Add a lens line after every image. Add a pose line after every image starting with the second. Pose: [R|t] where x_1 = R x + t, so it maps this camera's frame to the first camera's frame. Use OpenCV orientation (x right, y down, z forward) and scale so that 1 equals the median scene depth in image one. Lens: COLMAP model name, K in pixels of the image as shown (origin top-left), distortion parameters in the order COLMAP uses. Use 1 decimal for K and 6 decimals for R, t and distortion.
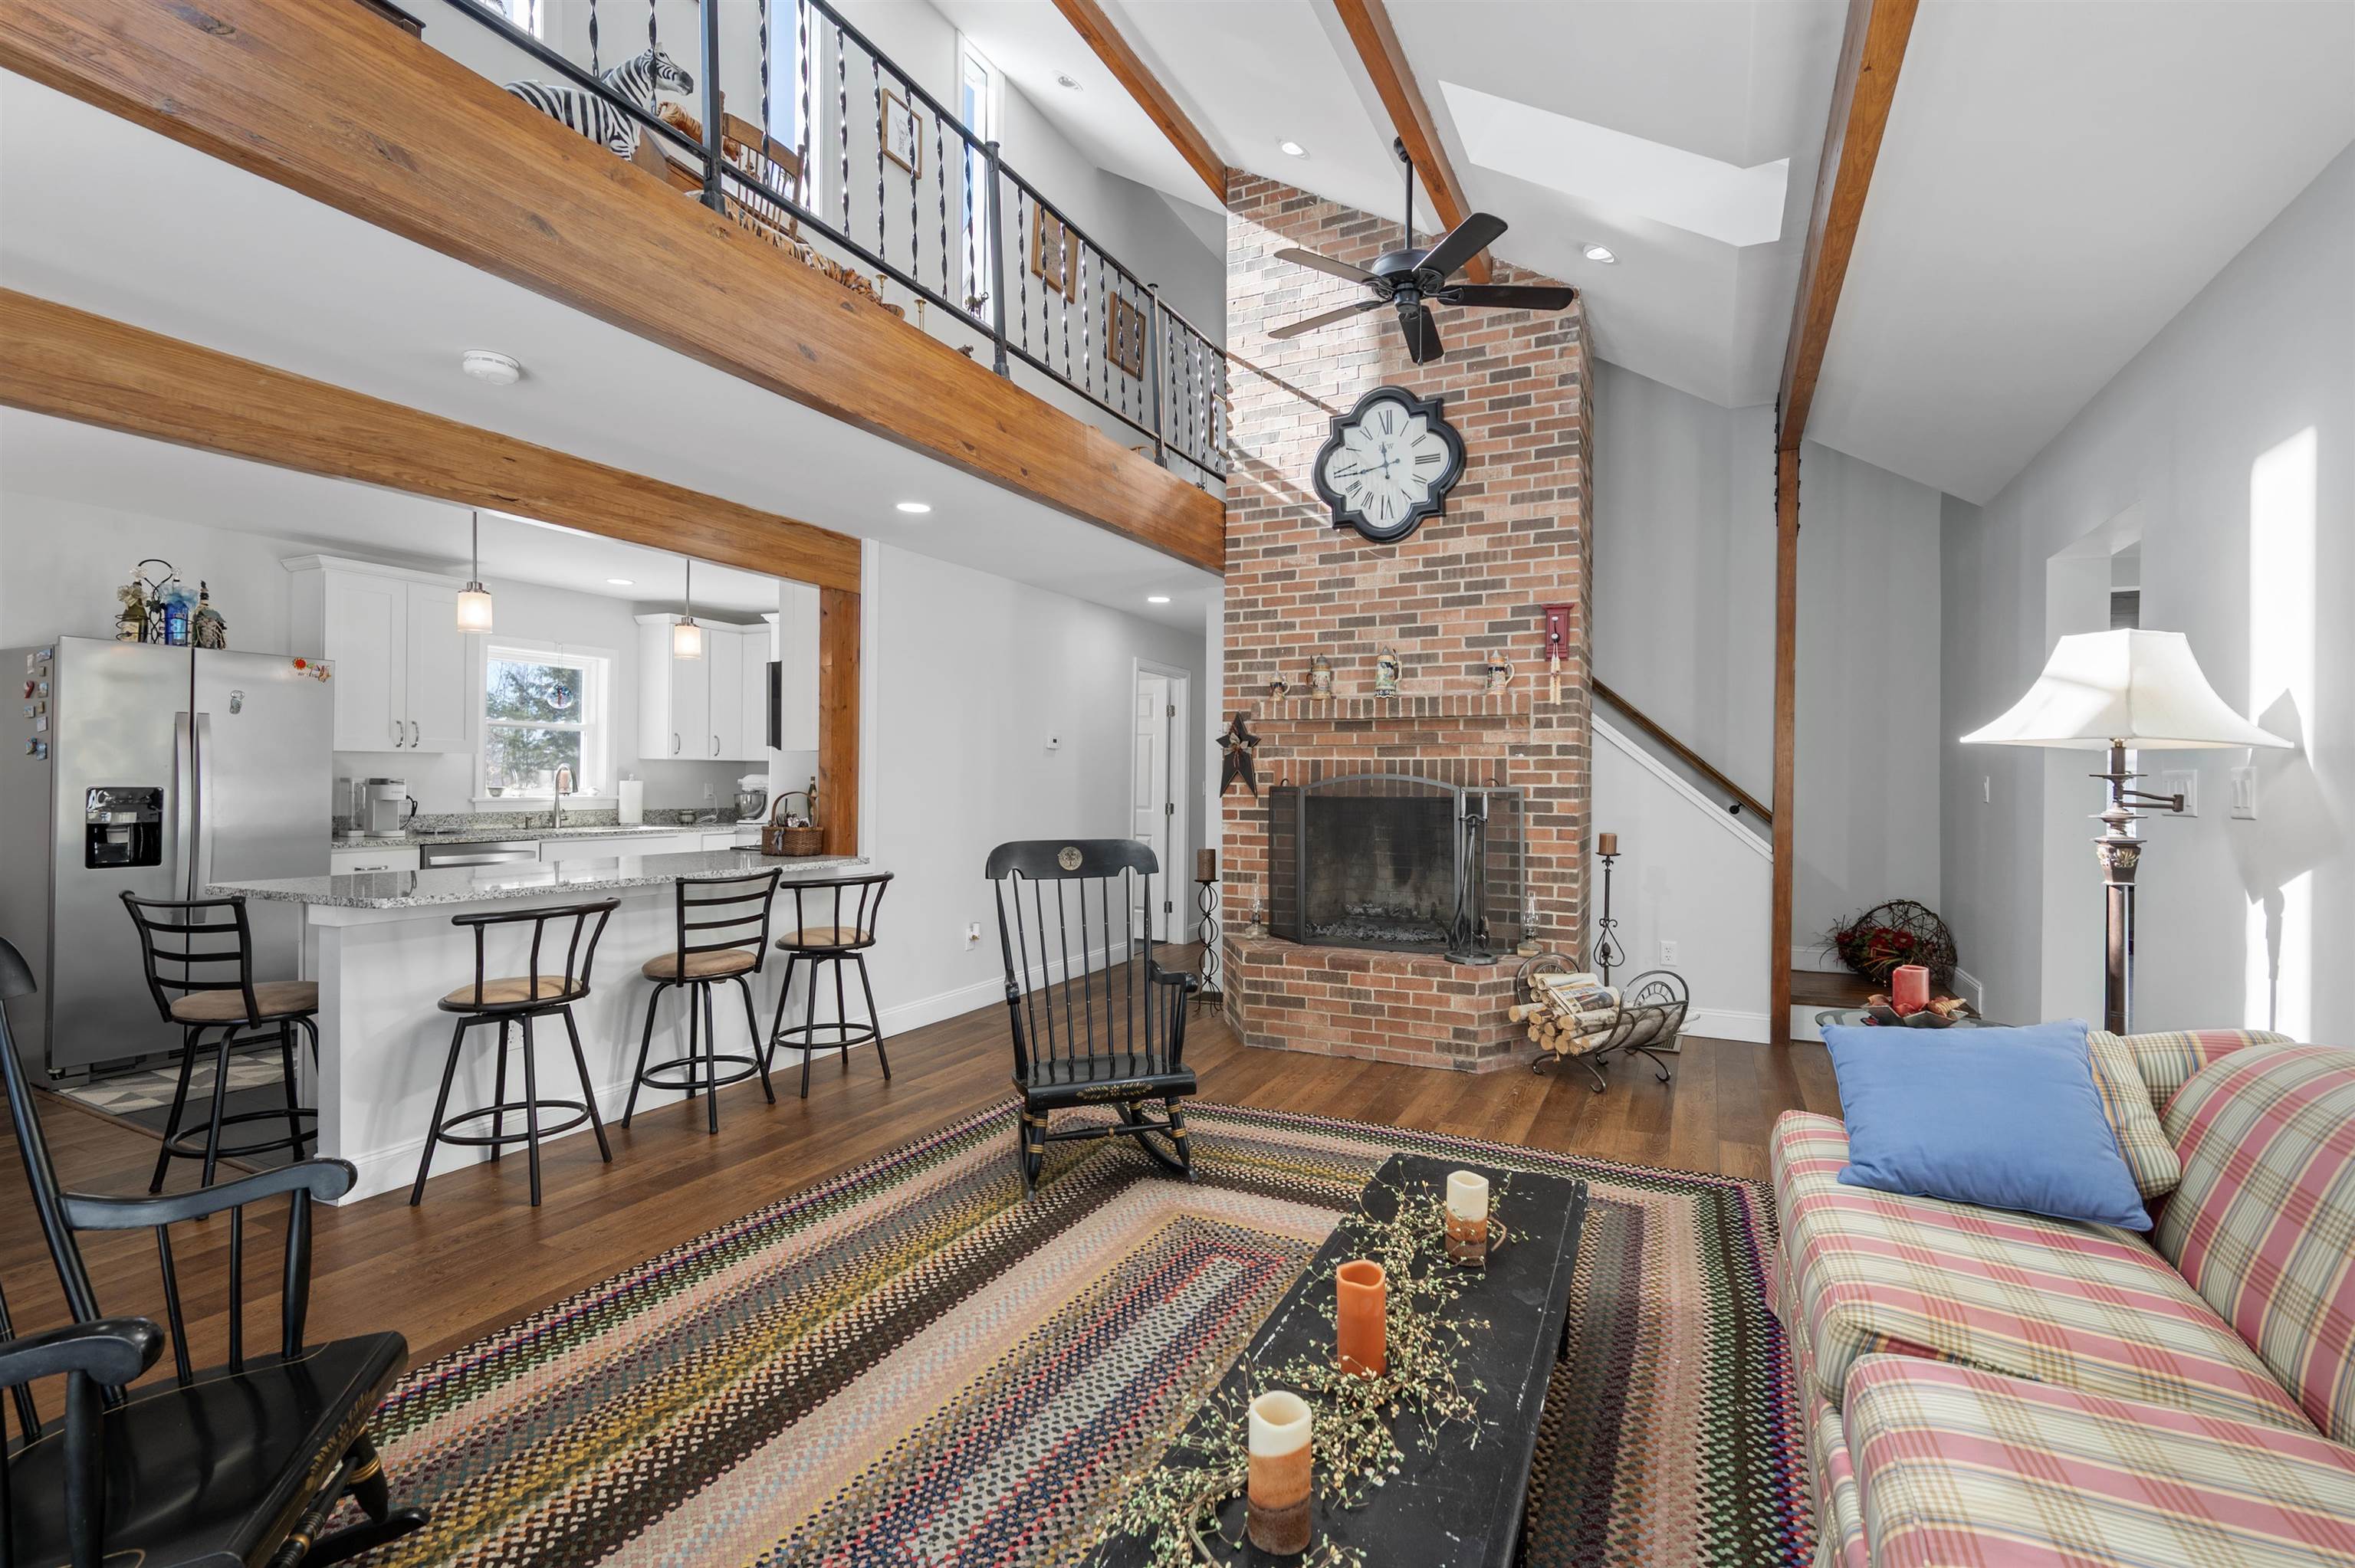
lens RADIAL K [[1057.3, 0, 1177.9], [0, 1057.3, 776.4], [0, 0, 1]] dist [0.001442, 0.000273]
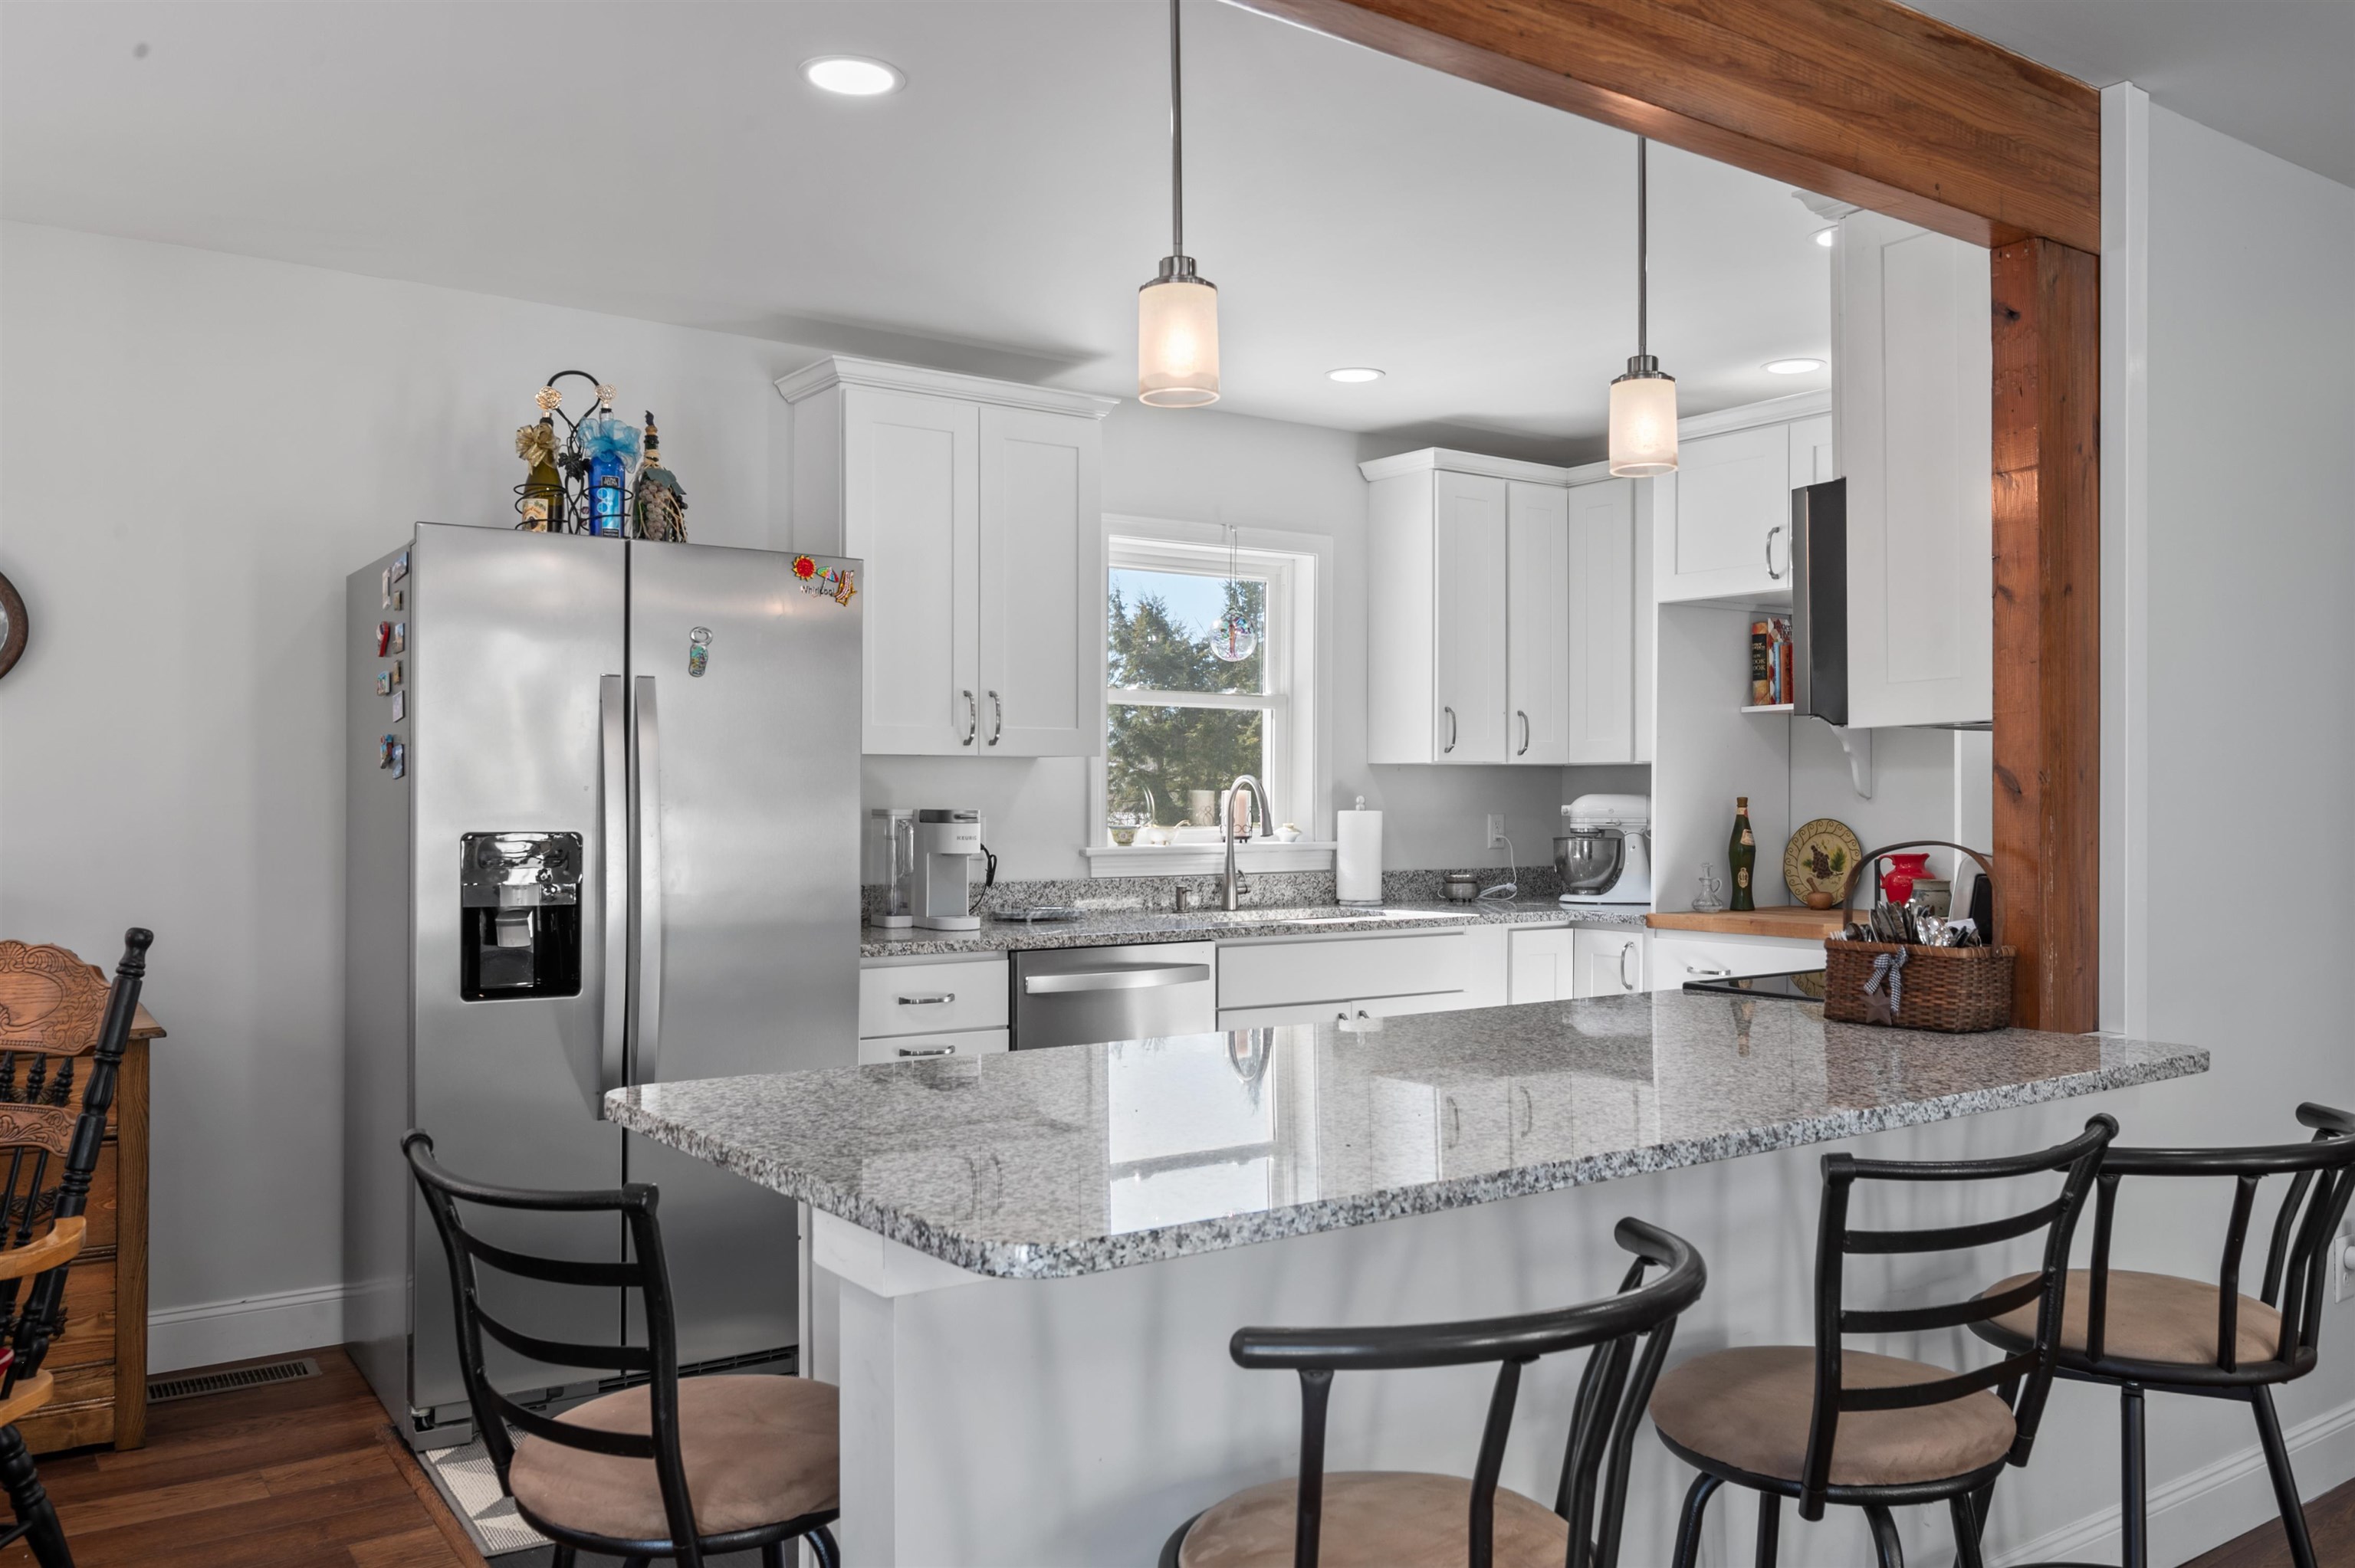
lens RADIAL K [[1797.5, 0, 1173.9], [0, 1797.5, 800.9], [0, 0, 1]] dist [-0.002676, -0.001677]
pose [[0.878340, -0.008536, -0.477961, -0.290296], [0.009565, 0.999954, -0.000281, -0.001009], [0.477941, -0.004325, 0.878381, 0.359377]]
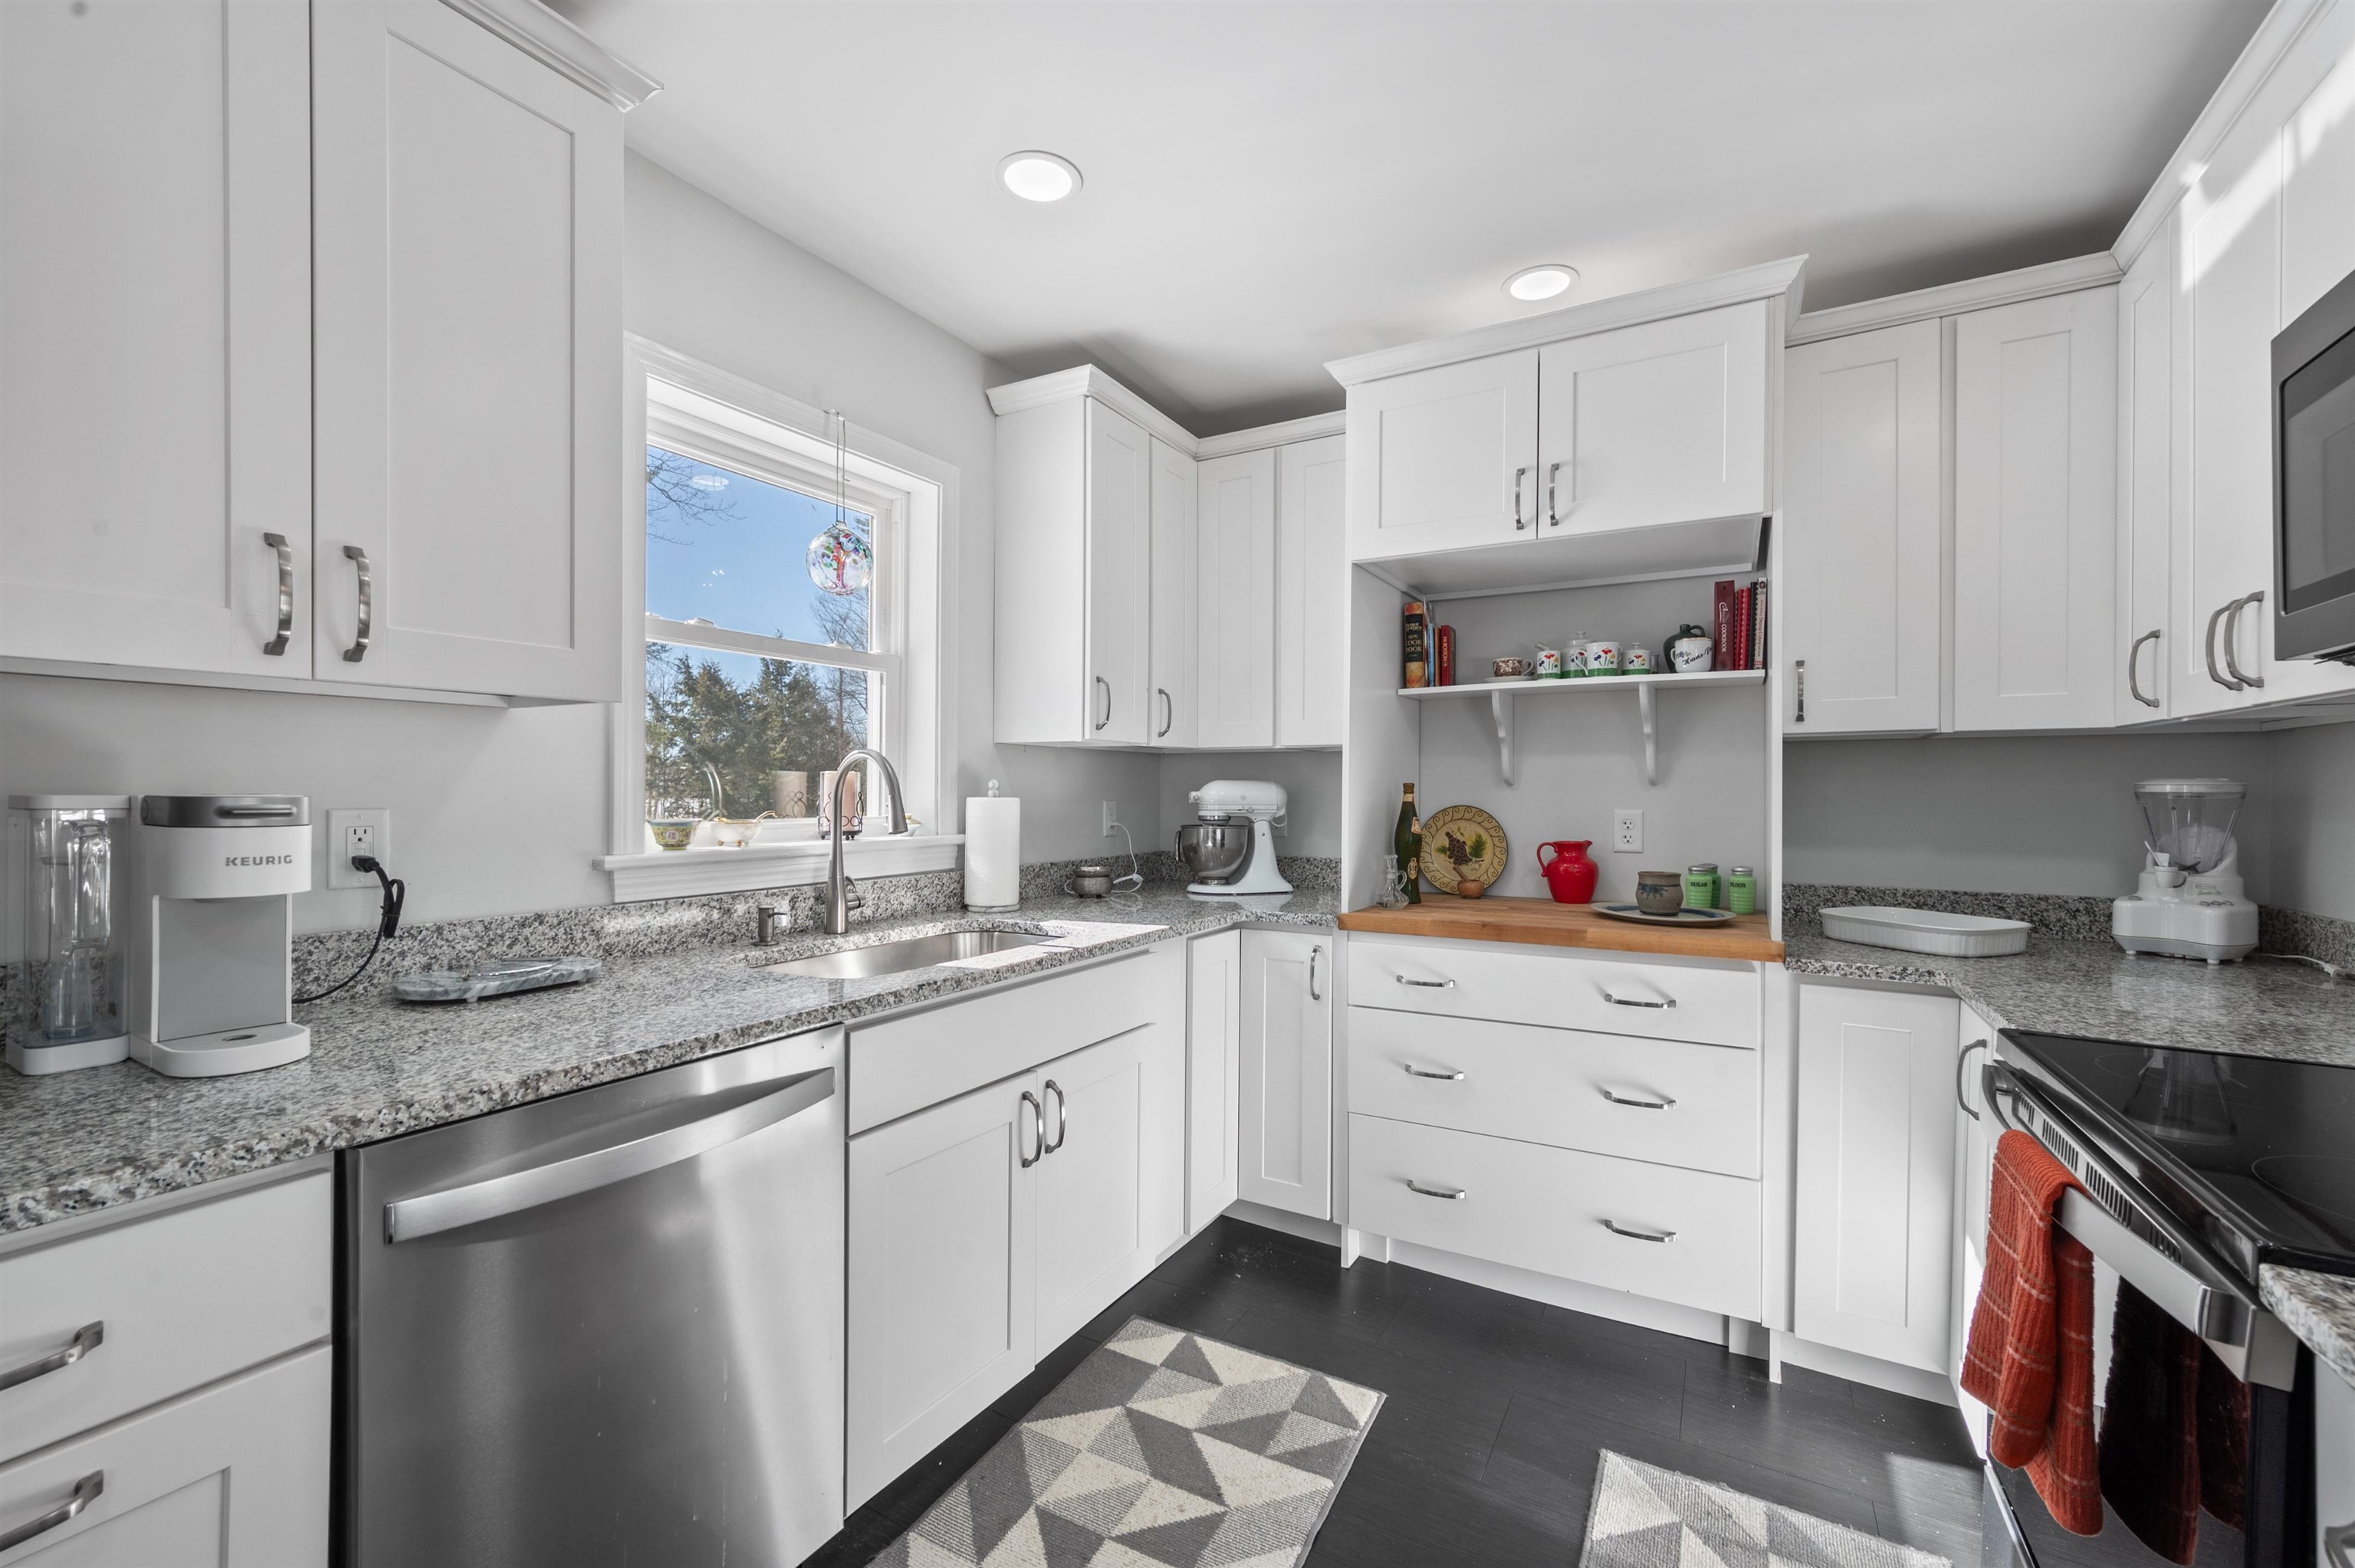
lens RADIAL K [[970.5, 0, 1176.7], [0, 970.5, 796.1], [0, 0, 1]] dist [0.000979, 0.000200]
pose [[0.998005, -0.006601, -0.062794, -0.601067], [0.007097, 0.999945, 0.007684, 0.002056], [0.062739, -0.008115, 0.997997, 0.907399]]
